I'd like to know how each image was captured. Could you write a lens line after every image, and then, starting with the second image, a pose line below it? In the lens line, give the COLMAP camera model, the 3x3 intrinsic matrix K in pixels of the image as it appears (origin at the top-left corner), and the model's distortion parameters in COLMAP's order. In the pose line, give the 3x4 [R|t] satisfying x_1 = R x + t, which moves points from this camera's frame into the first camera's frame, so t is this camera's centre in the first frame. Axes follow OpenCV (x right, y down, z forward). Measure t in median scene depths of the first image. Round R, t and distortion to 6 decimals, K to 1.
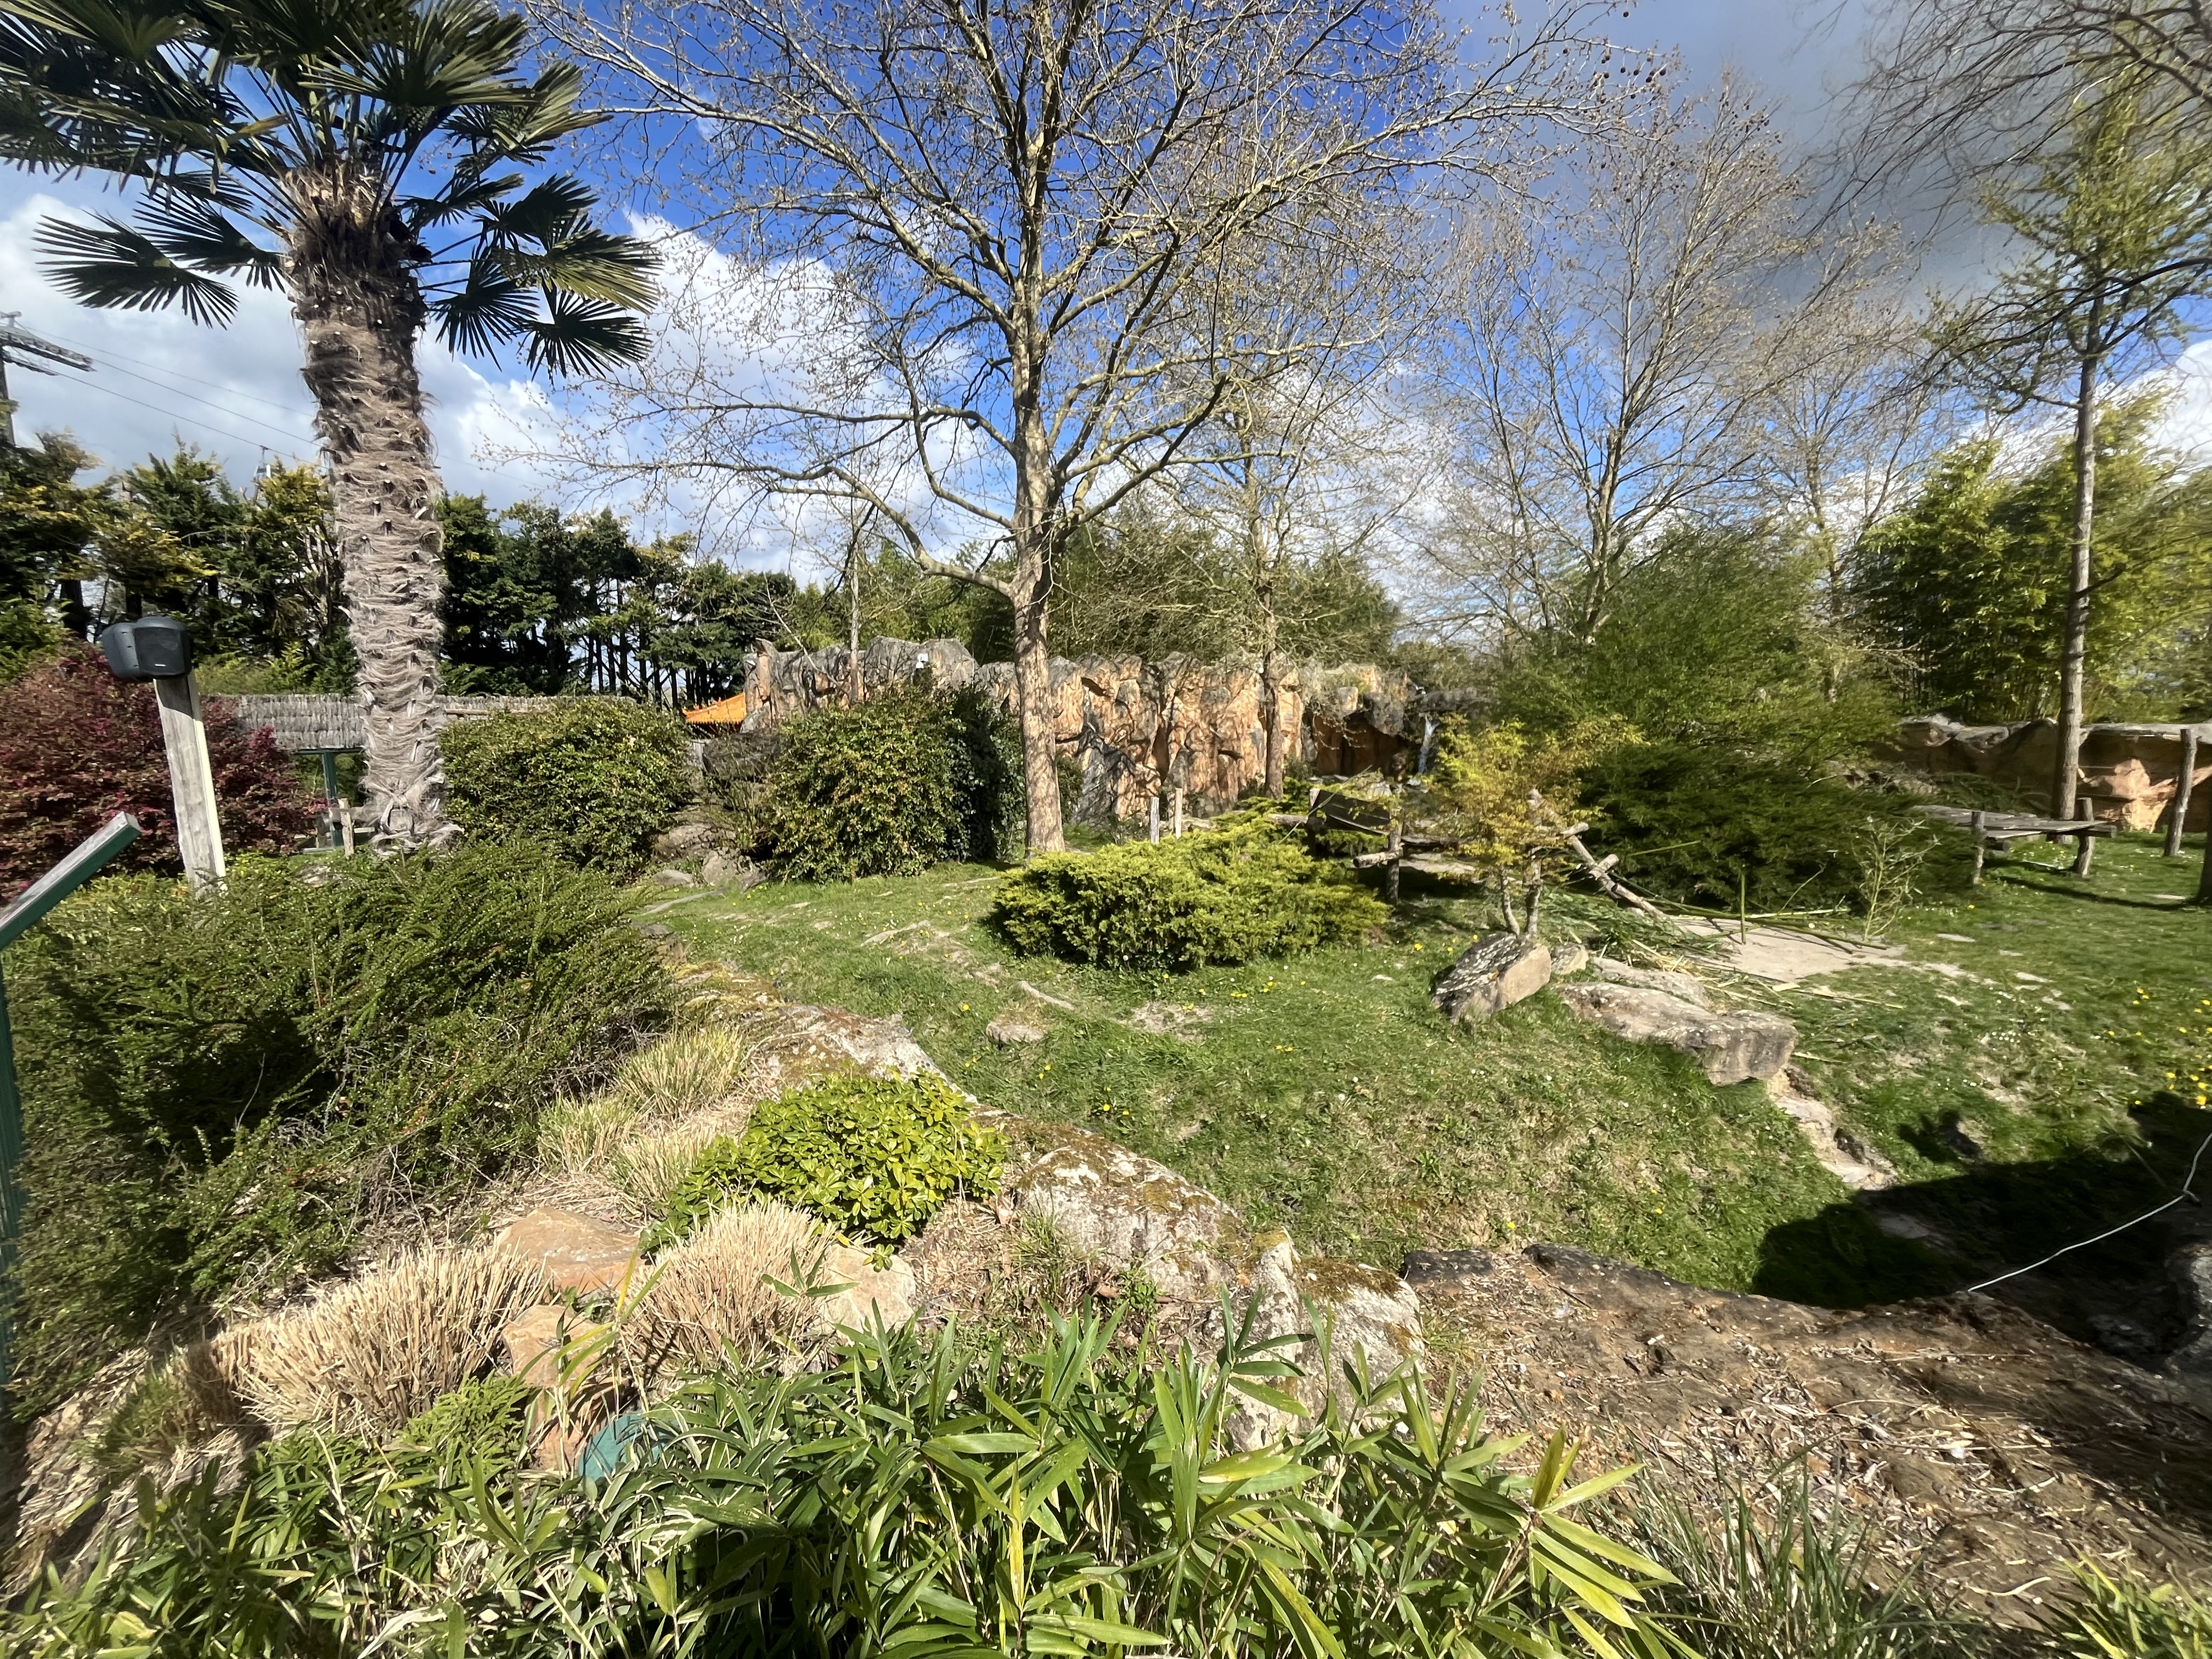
lens RADIAL K [[901.4, 0, 1105.4], [0, 901.4, 815.0], [0, 0, 1]] dist [-0.000535, -0.003239]
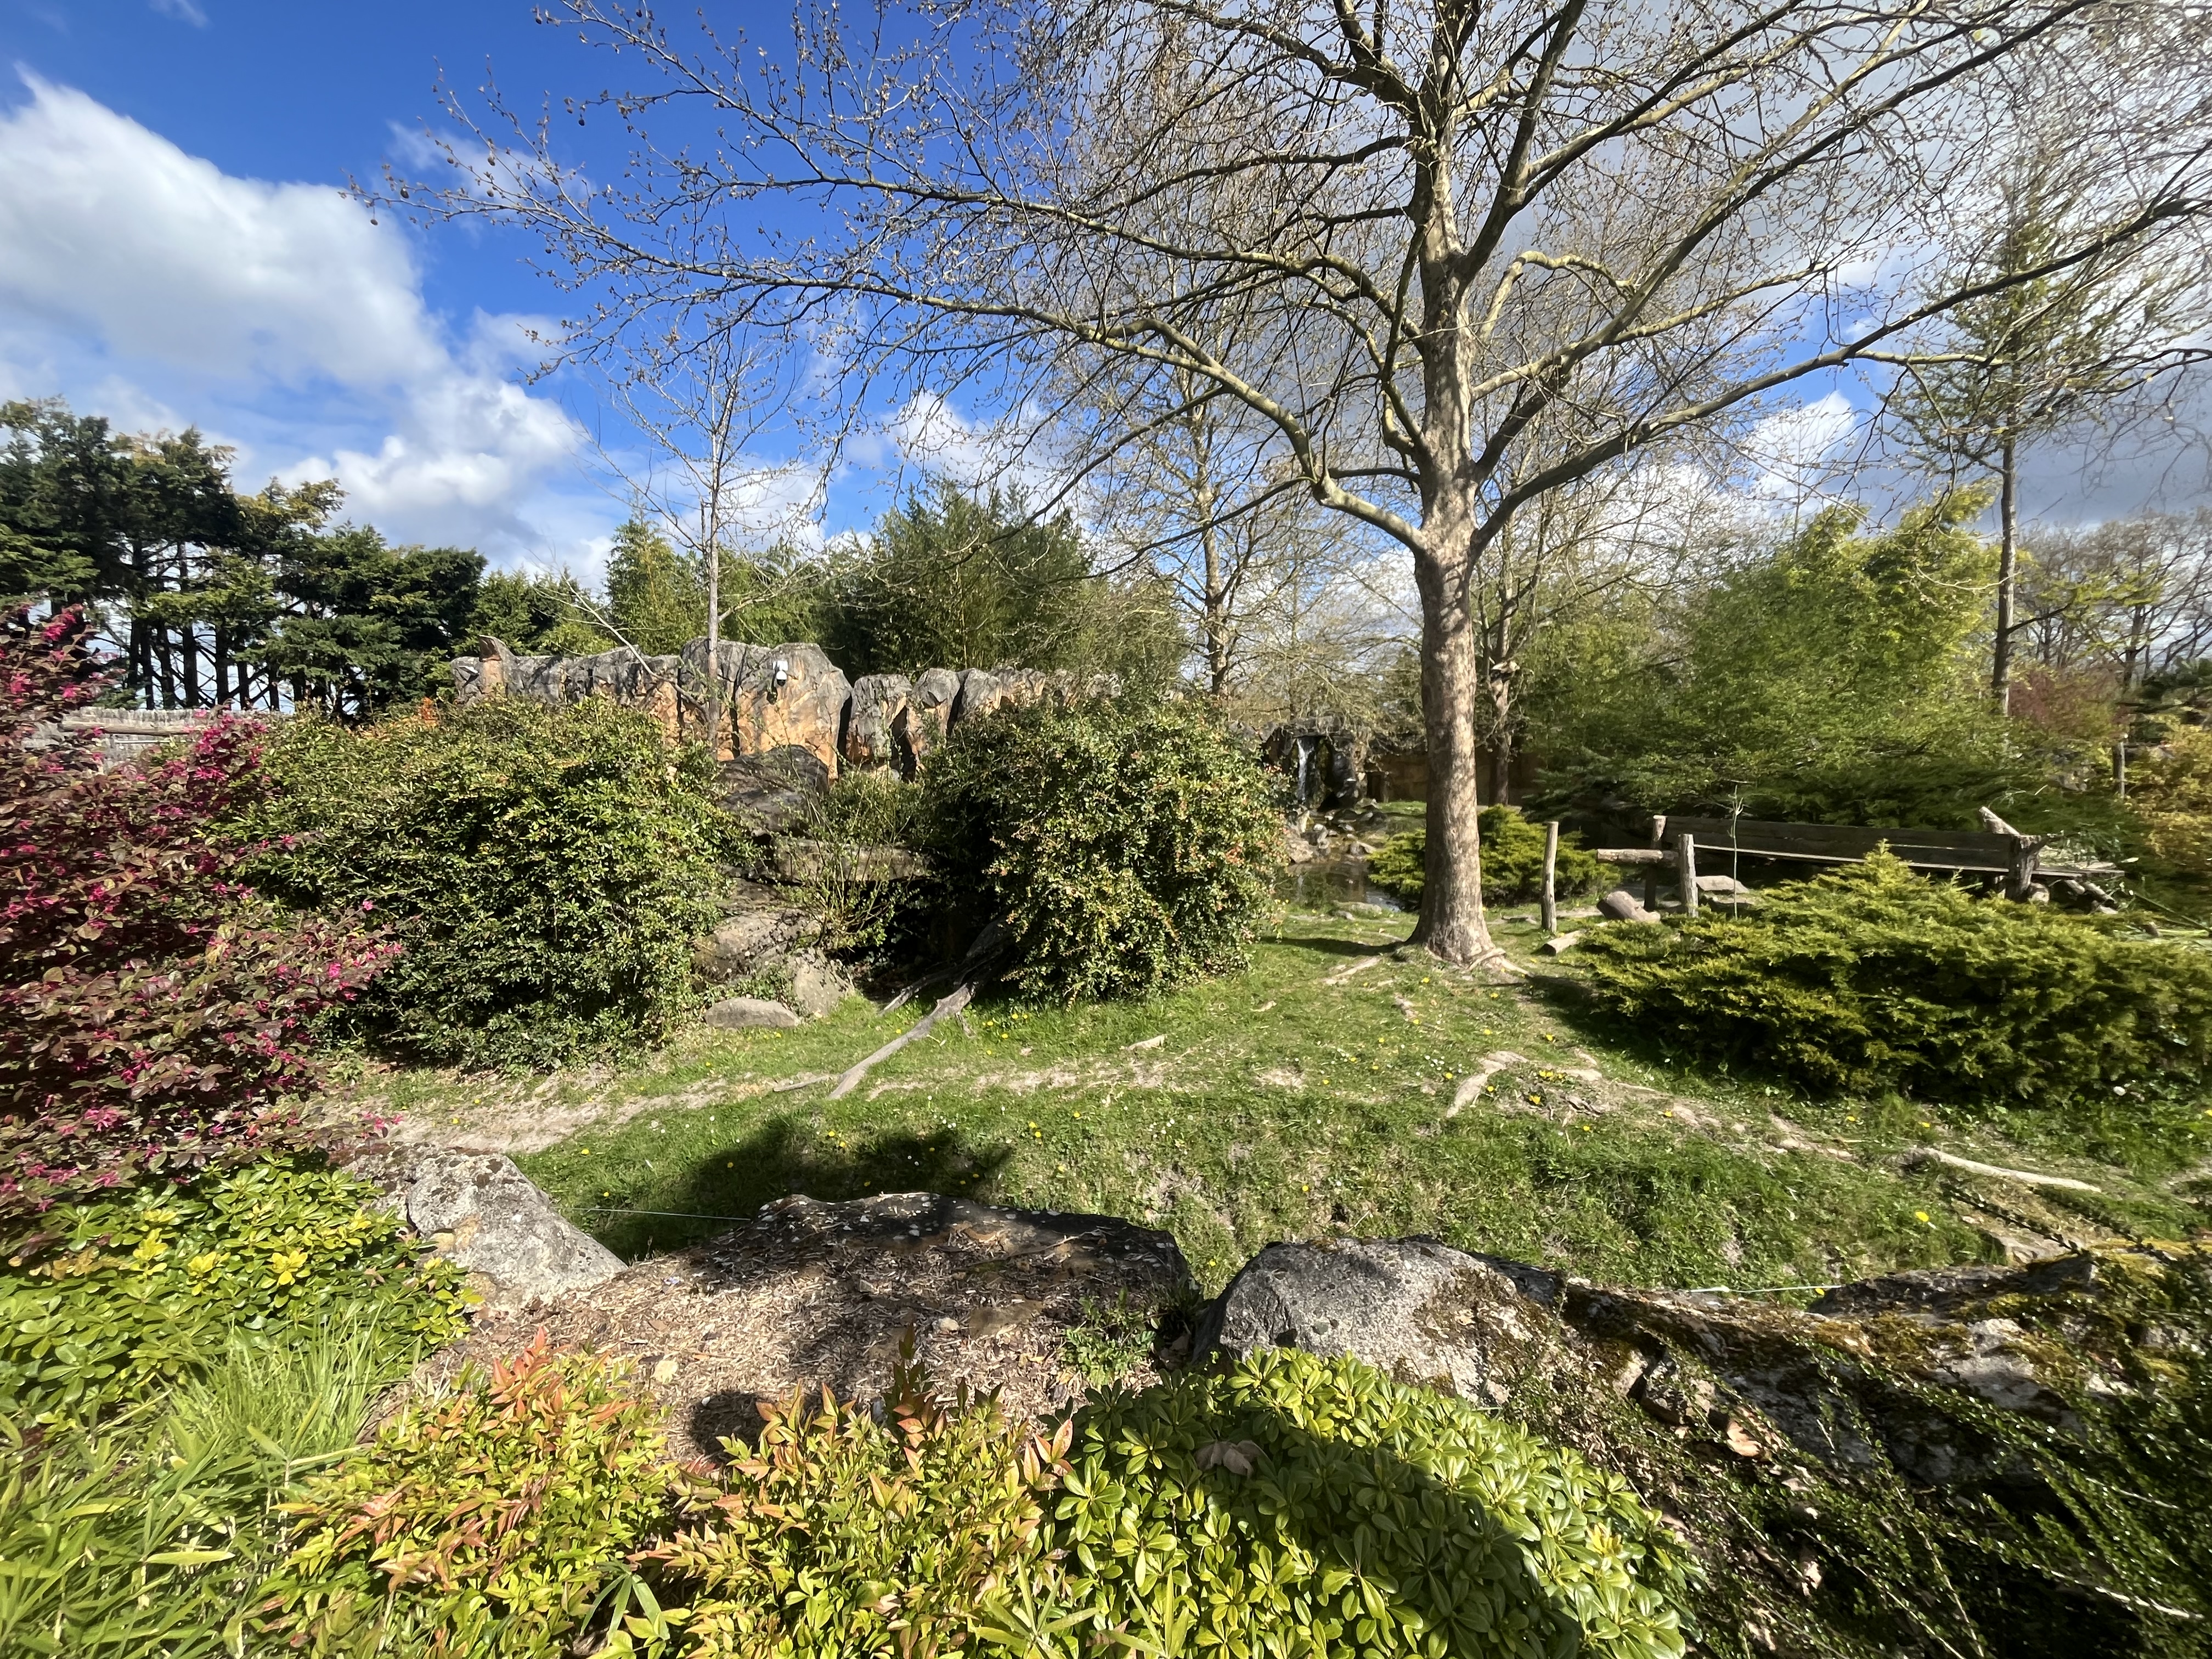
lens RADIAL K [[901.4, 0, 1104.1], [0, 901.4, 822.6], [0, 0, 1]] dist [-0.000535, -0.003239]
pose [[0.925456, -0.035518, 0.377187, -0.480579], [0.046220, 0.998744, -0.019357, -0.027974], [-0.376025, 0.035347, 0.925935, 0.381466]]
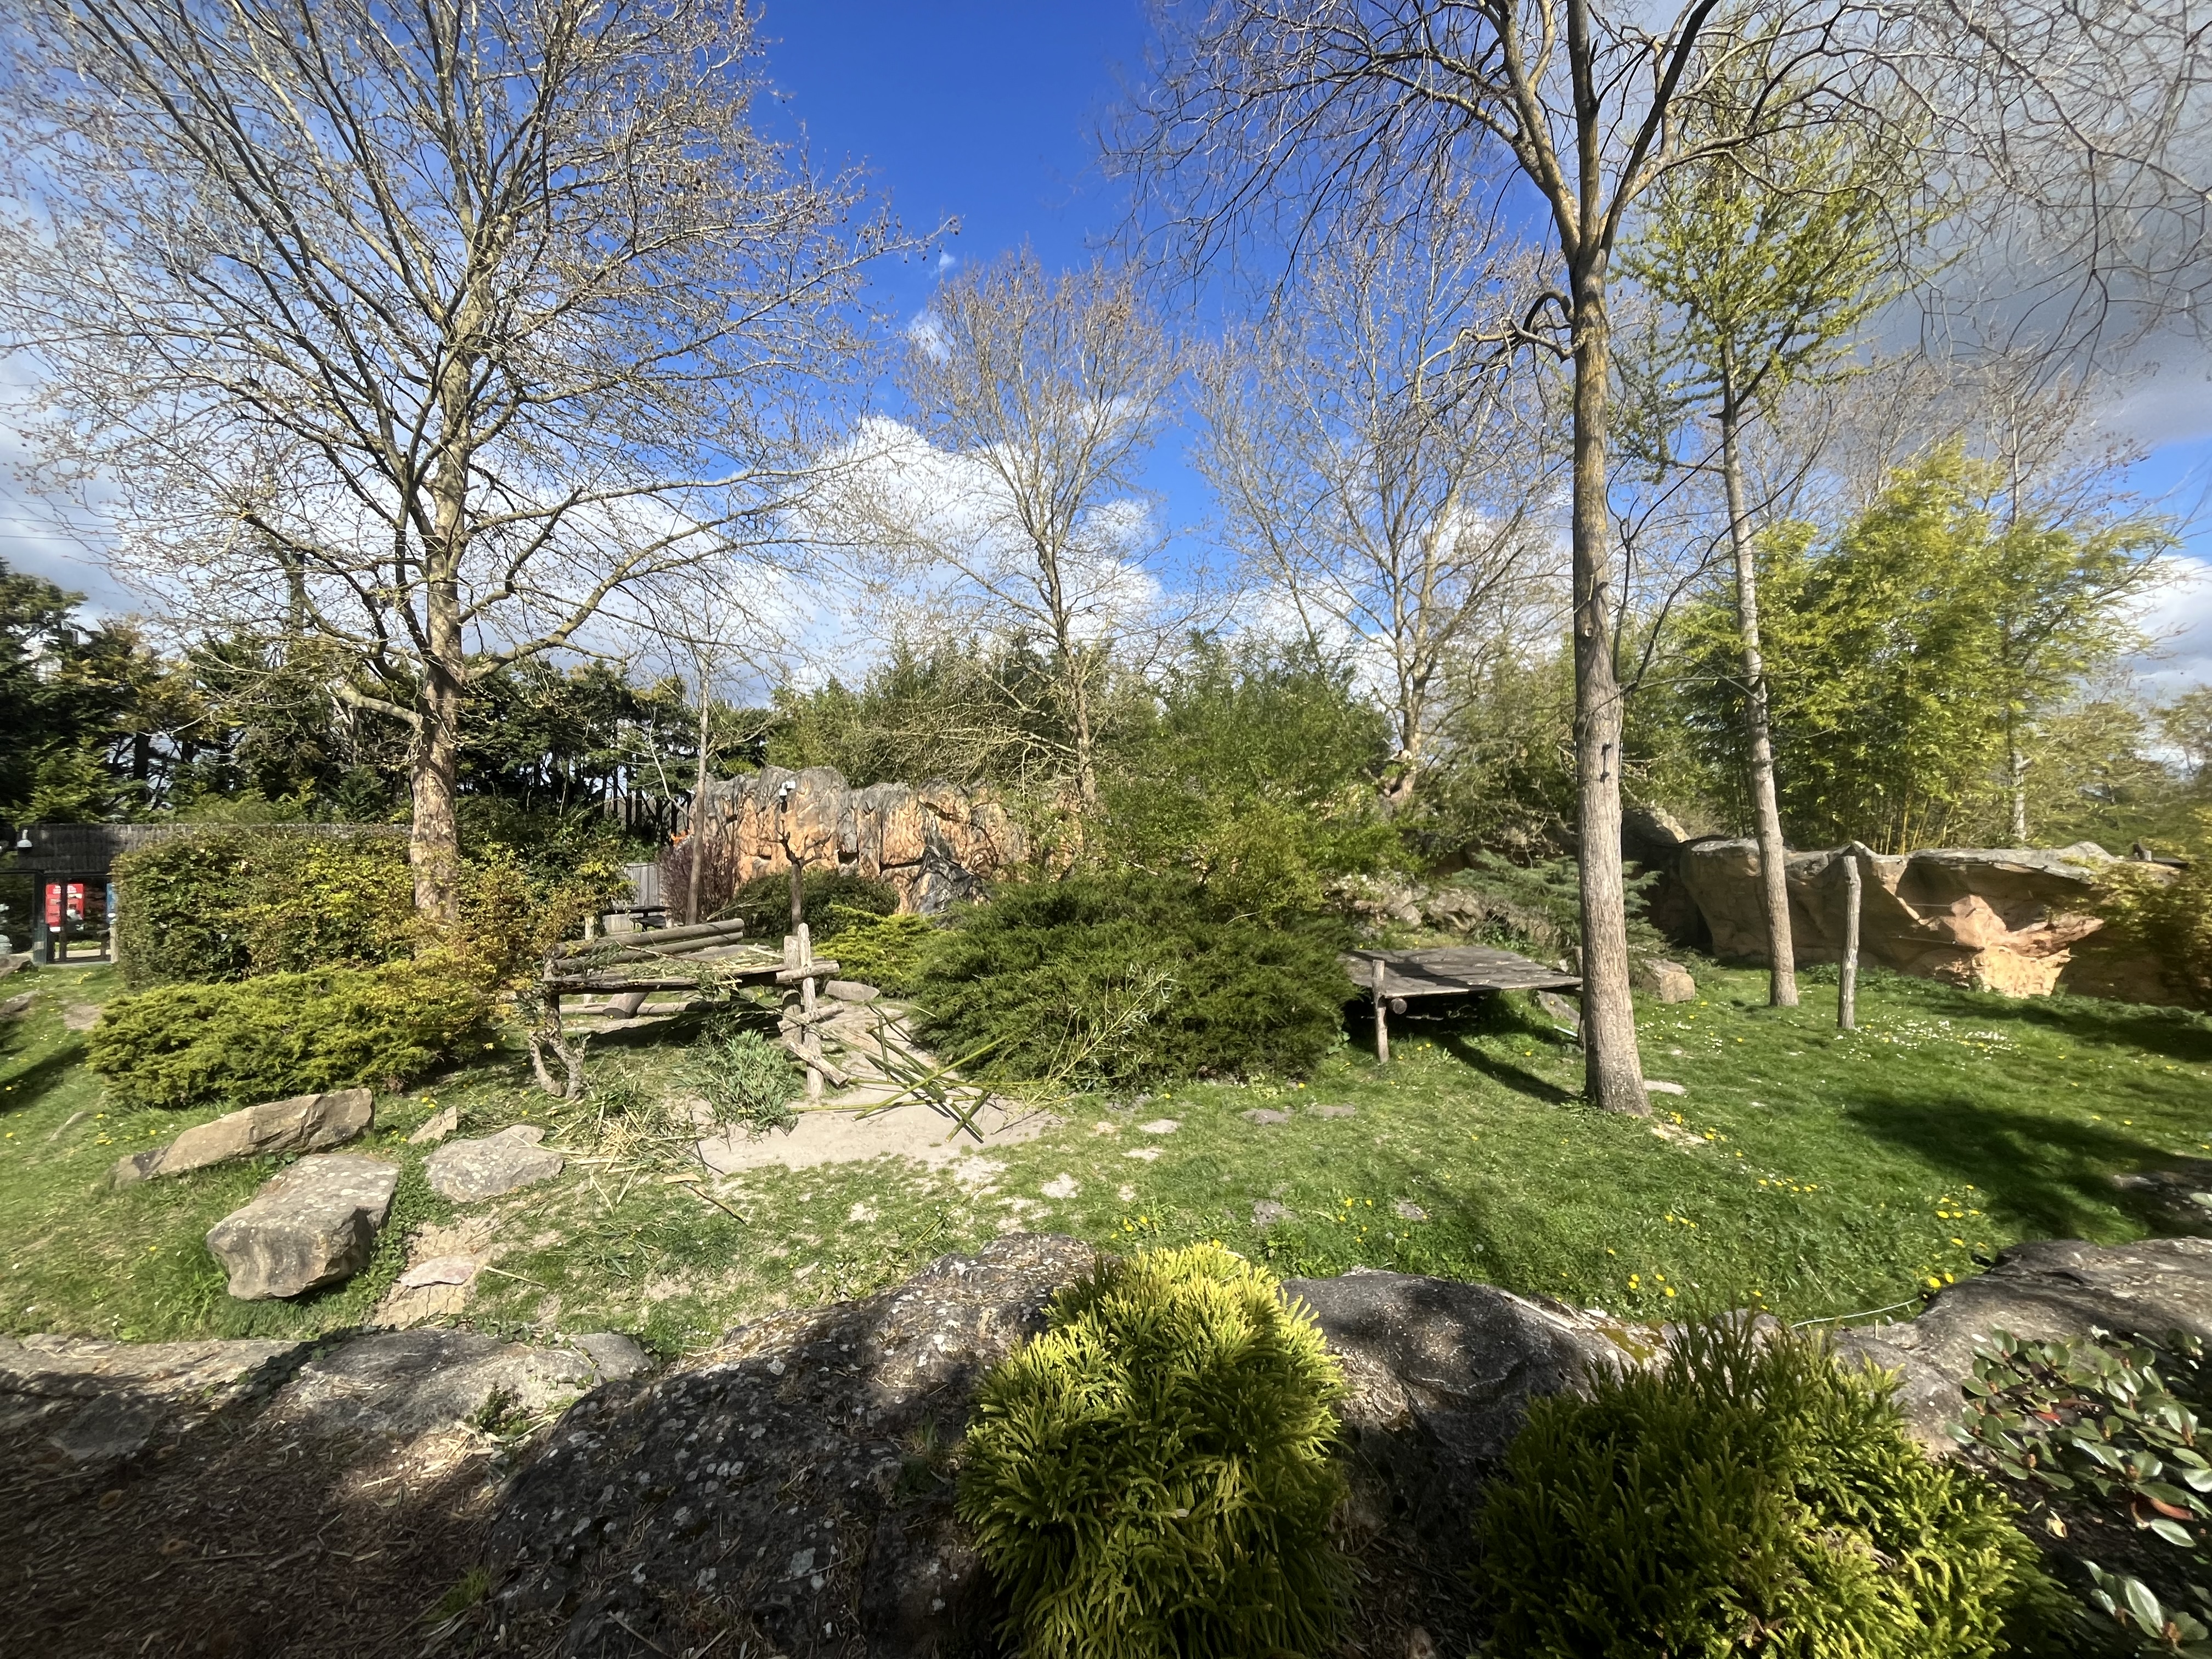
lens RADIAL K [[901.4, 0, 1097.8], [0, 901.4, 829.5], [0, 0, 1]] dist [-0.000535, -0.003239]
pose [[0.979601, -0.004624, -0.200899, 0.702469], [-0.019559, 0.992794, -0.118226, -0.015940], [0.199999, 0.119744, 0.972452, 0.137805]]
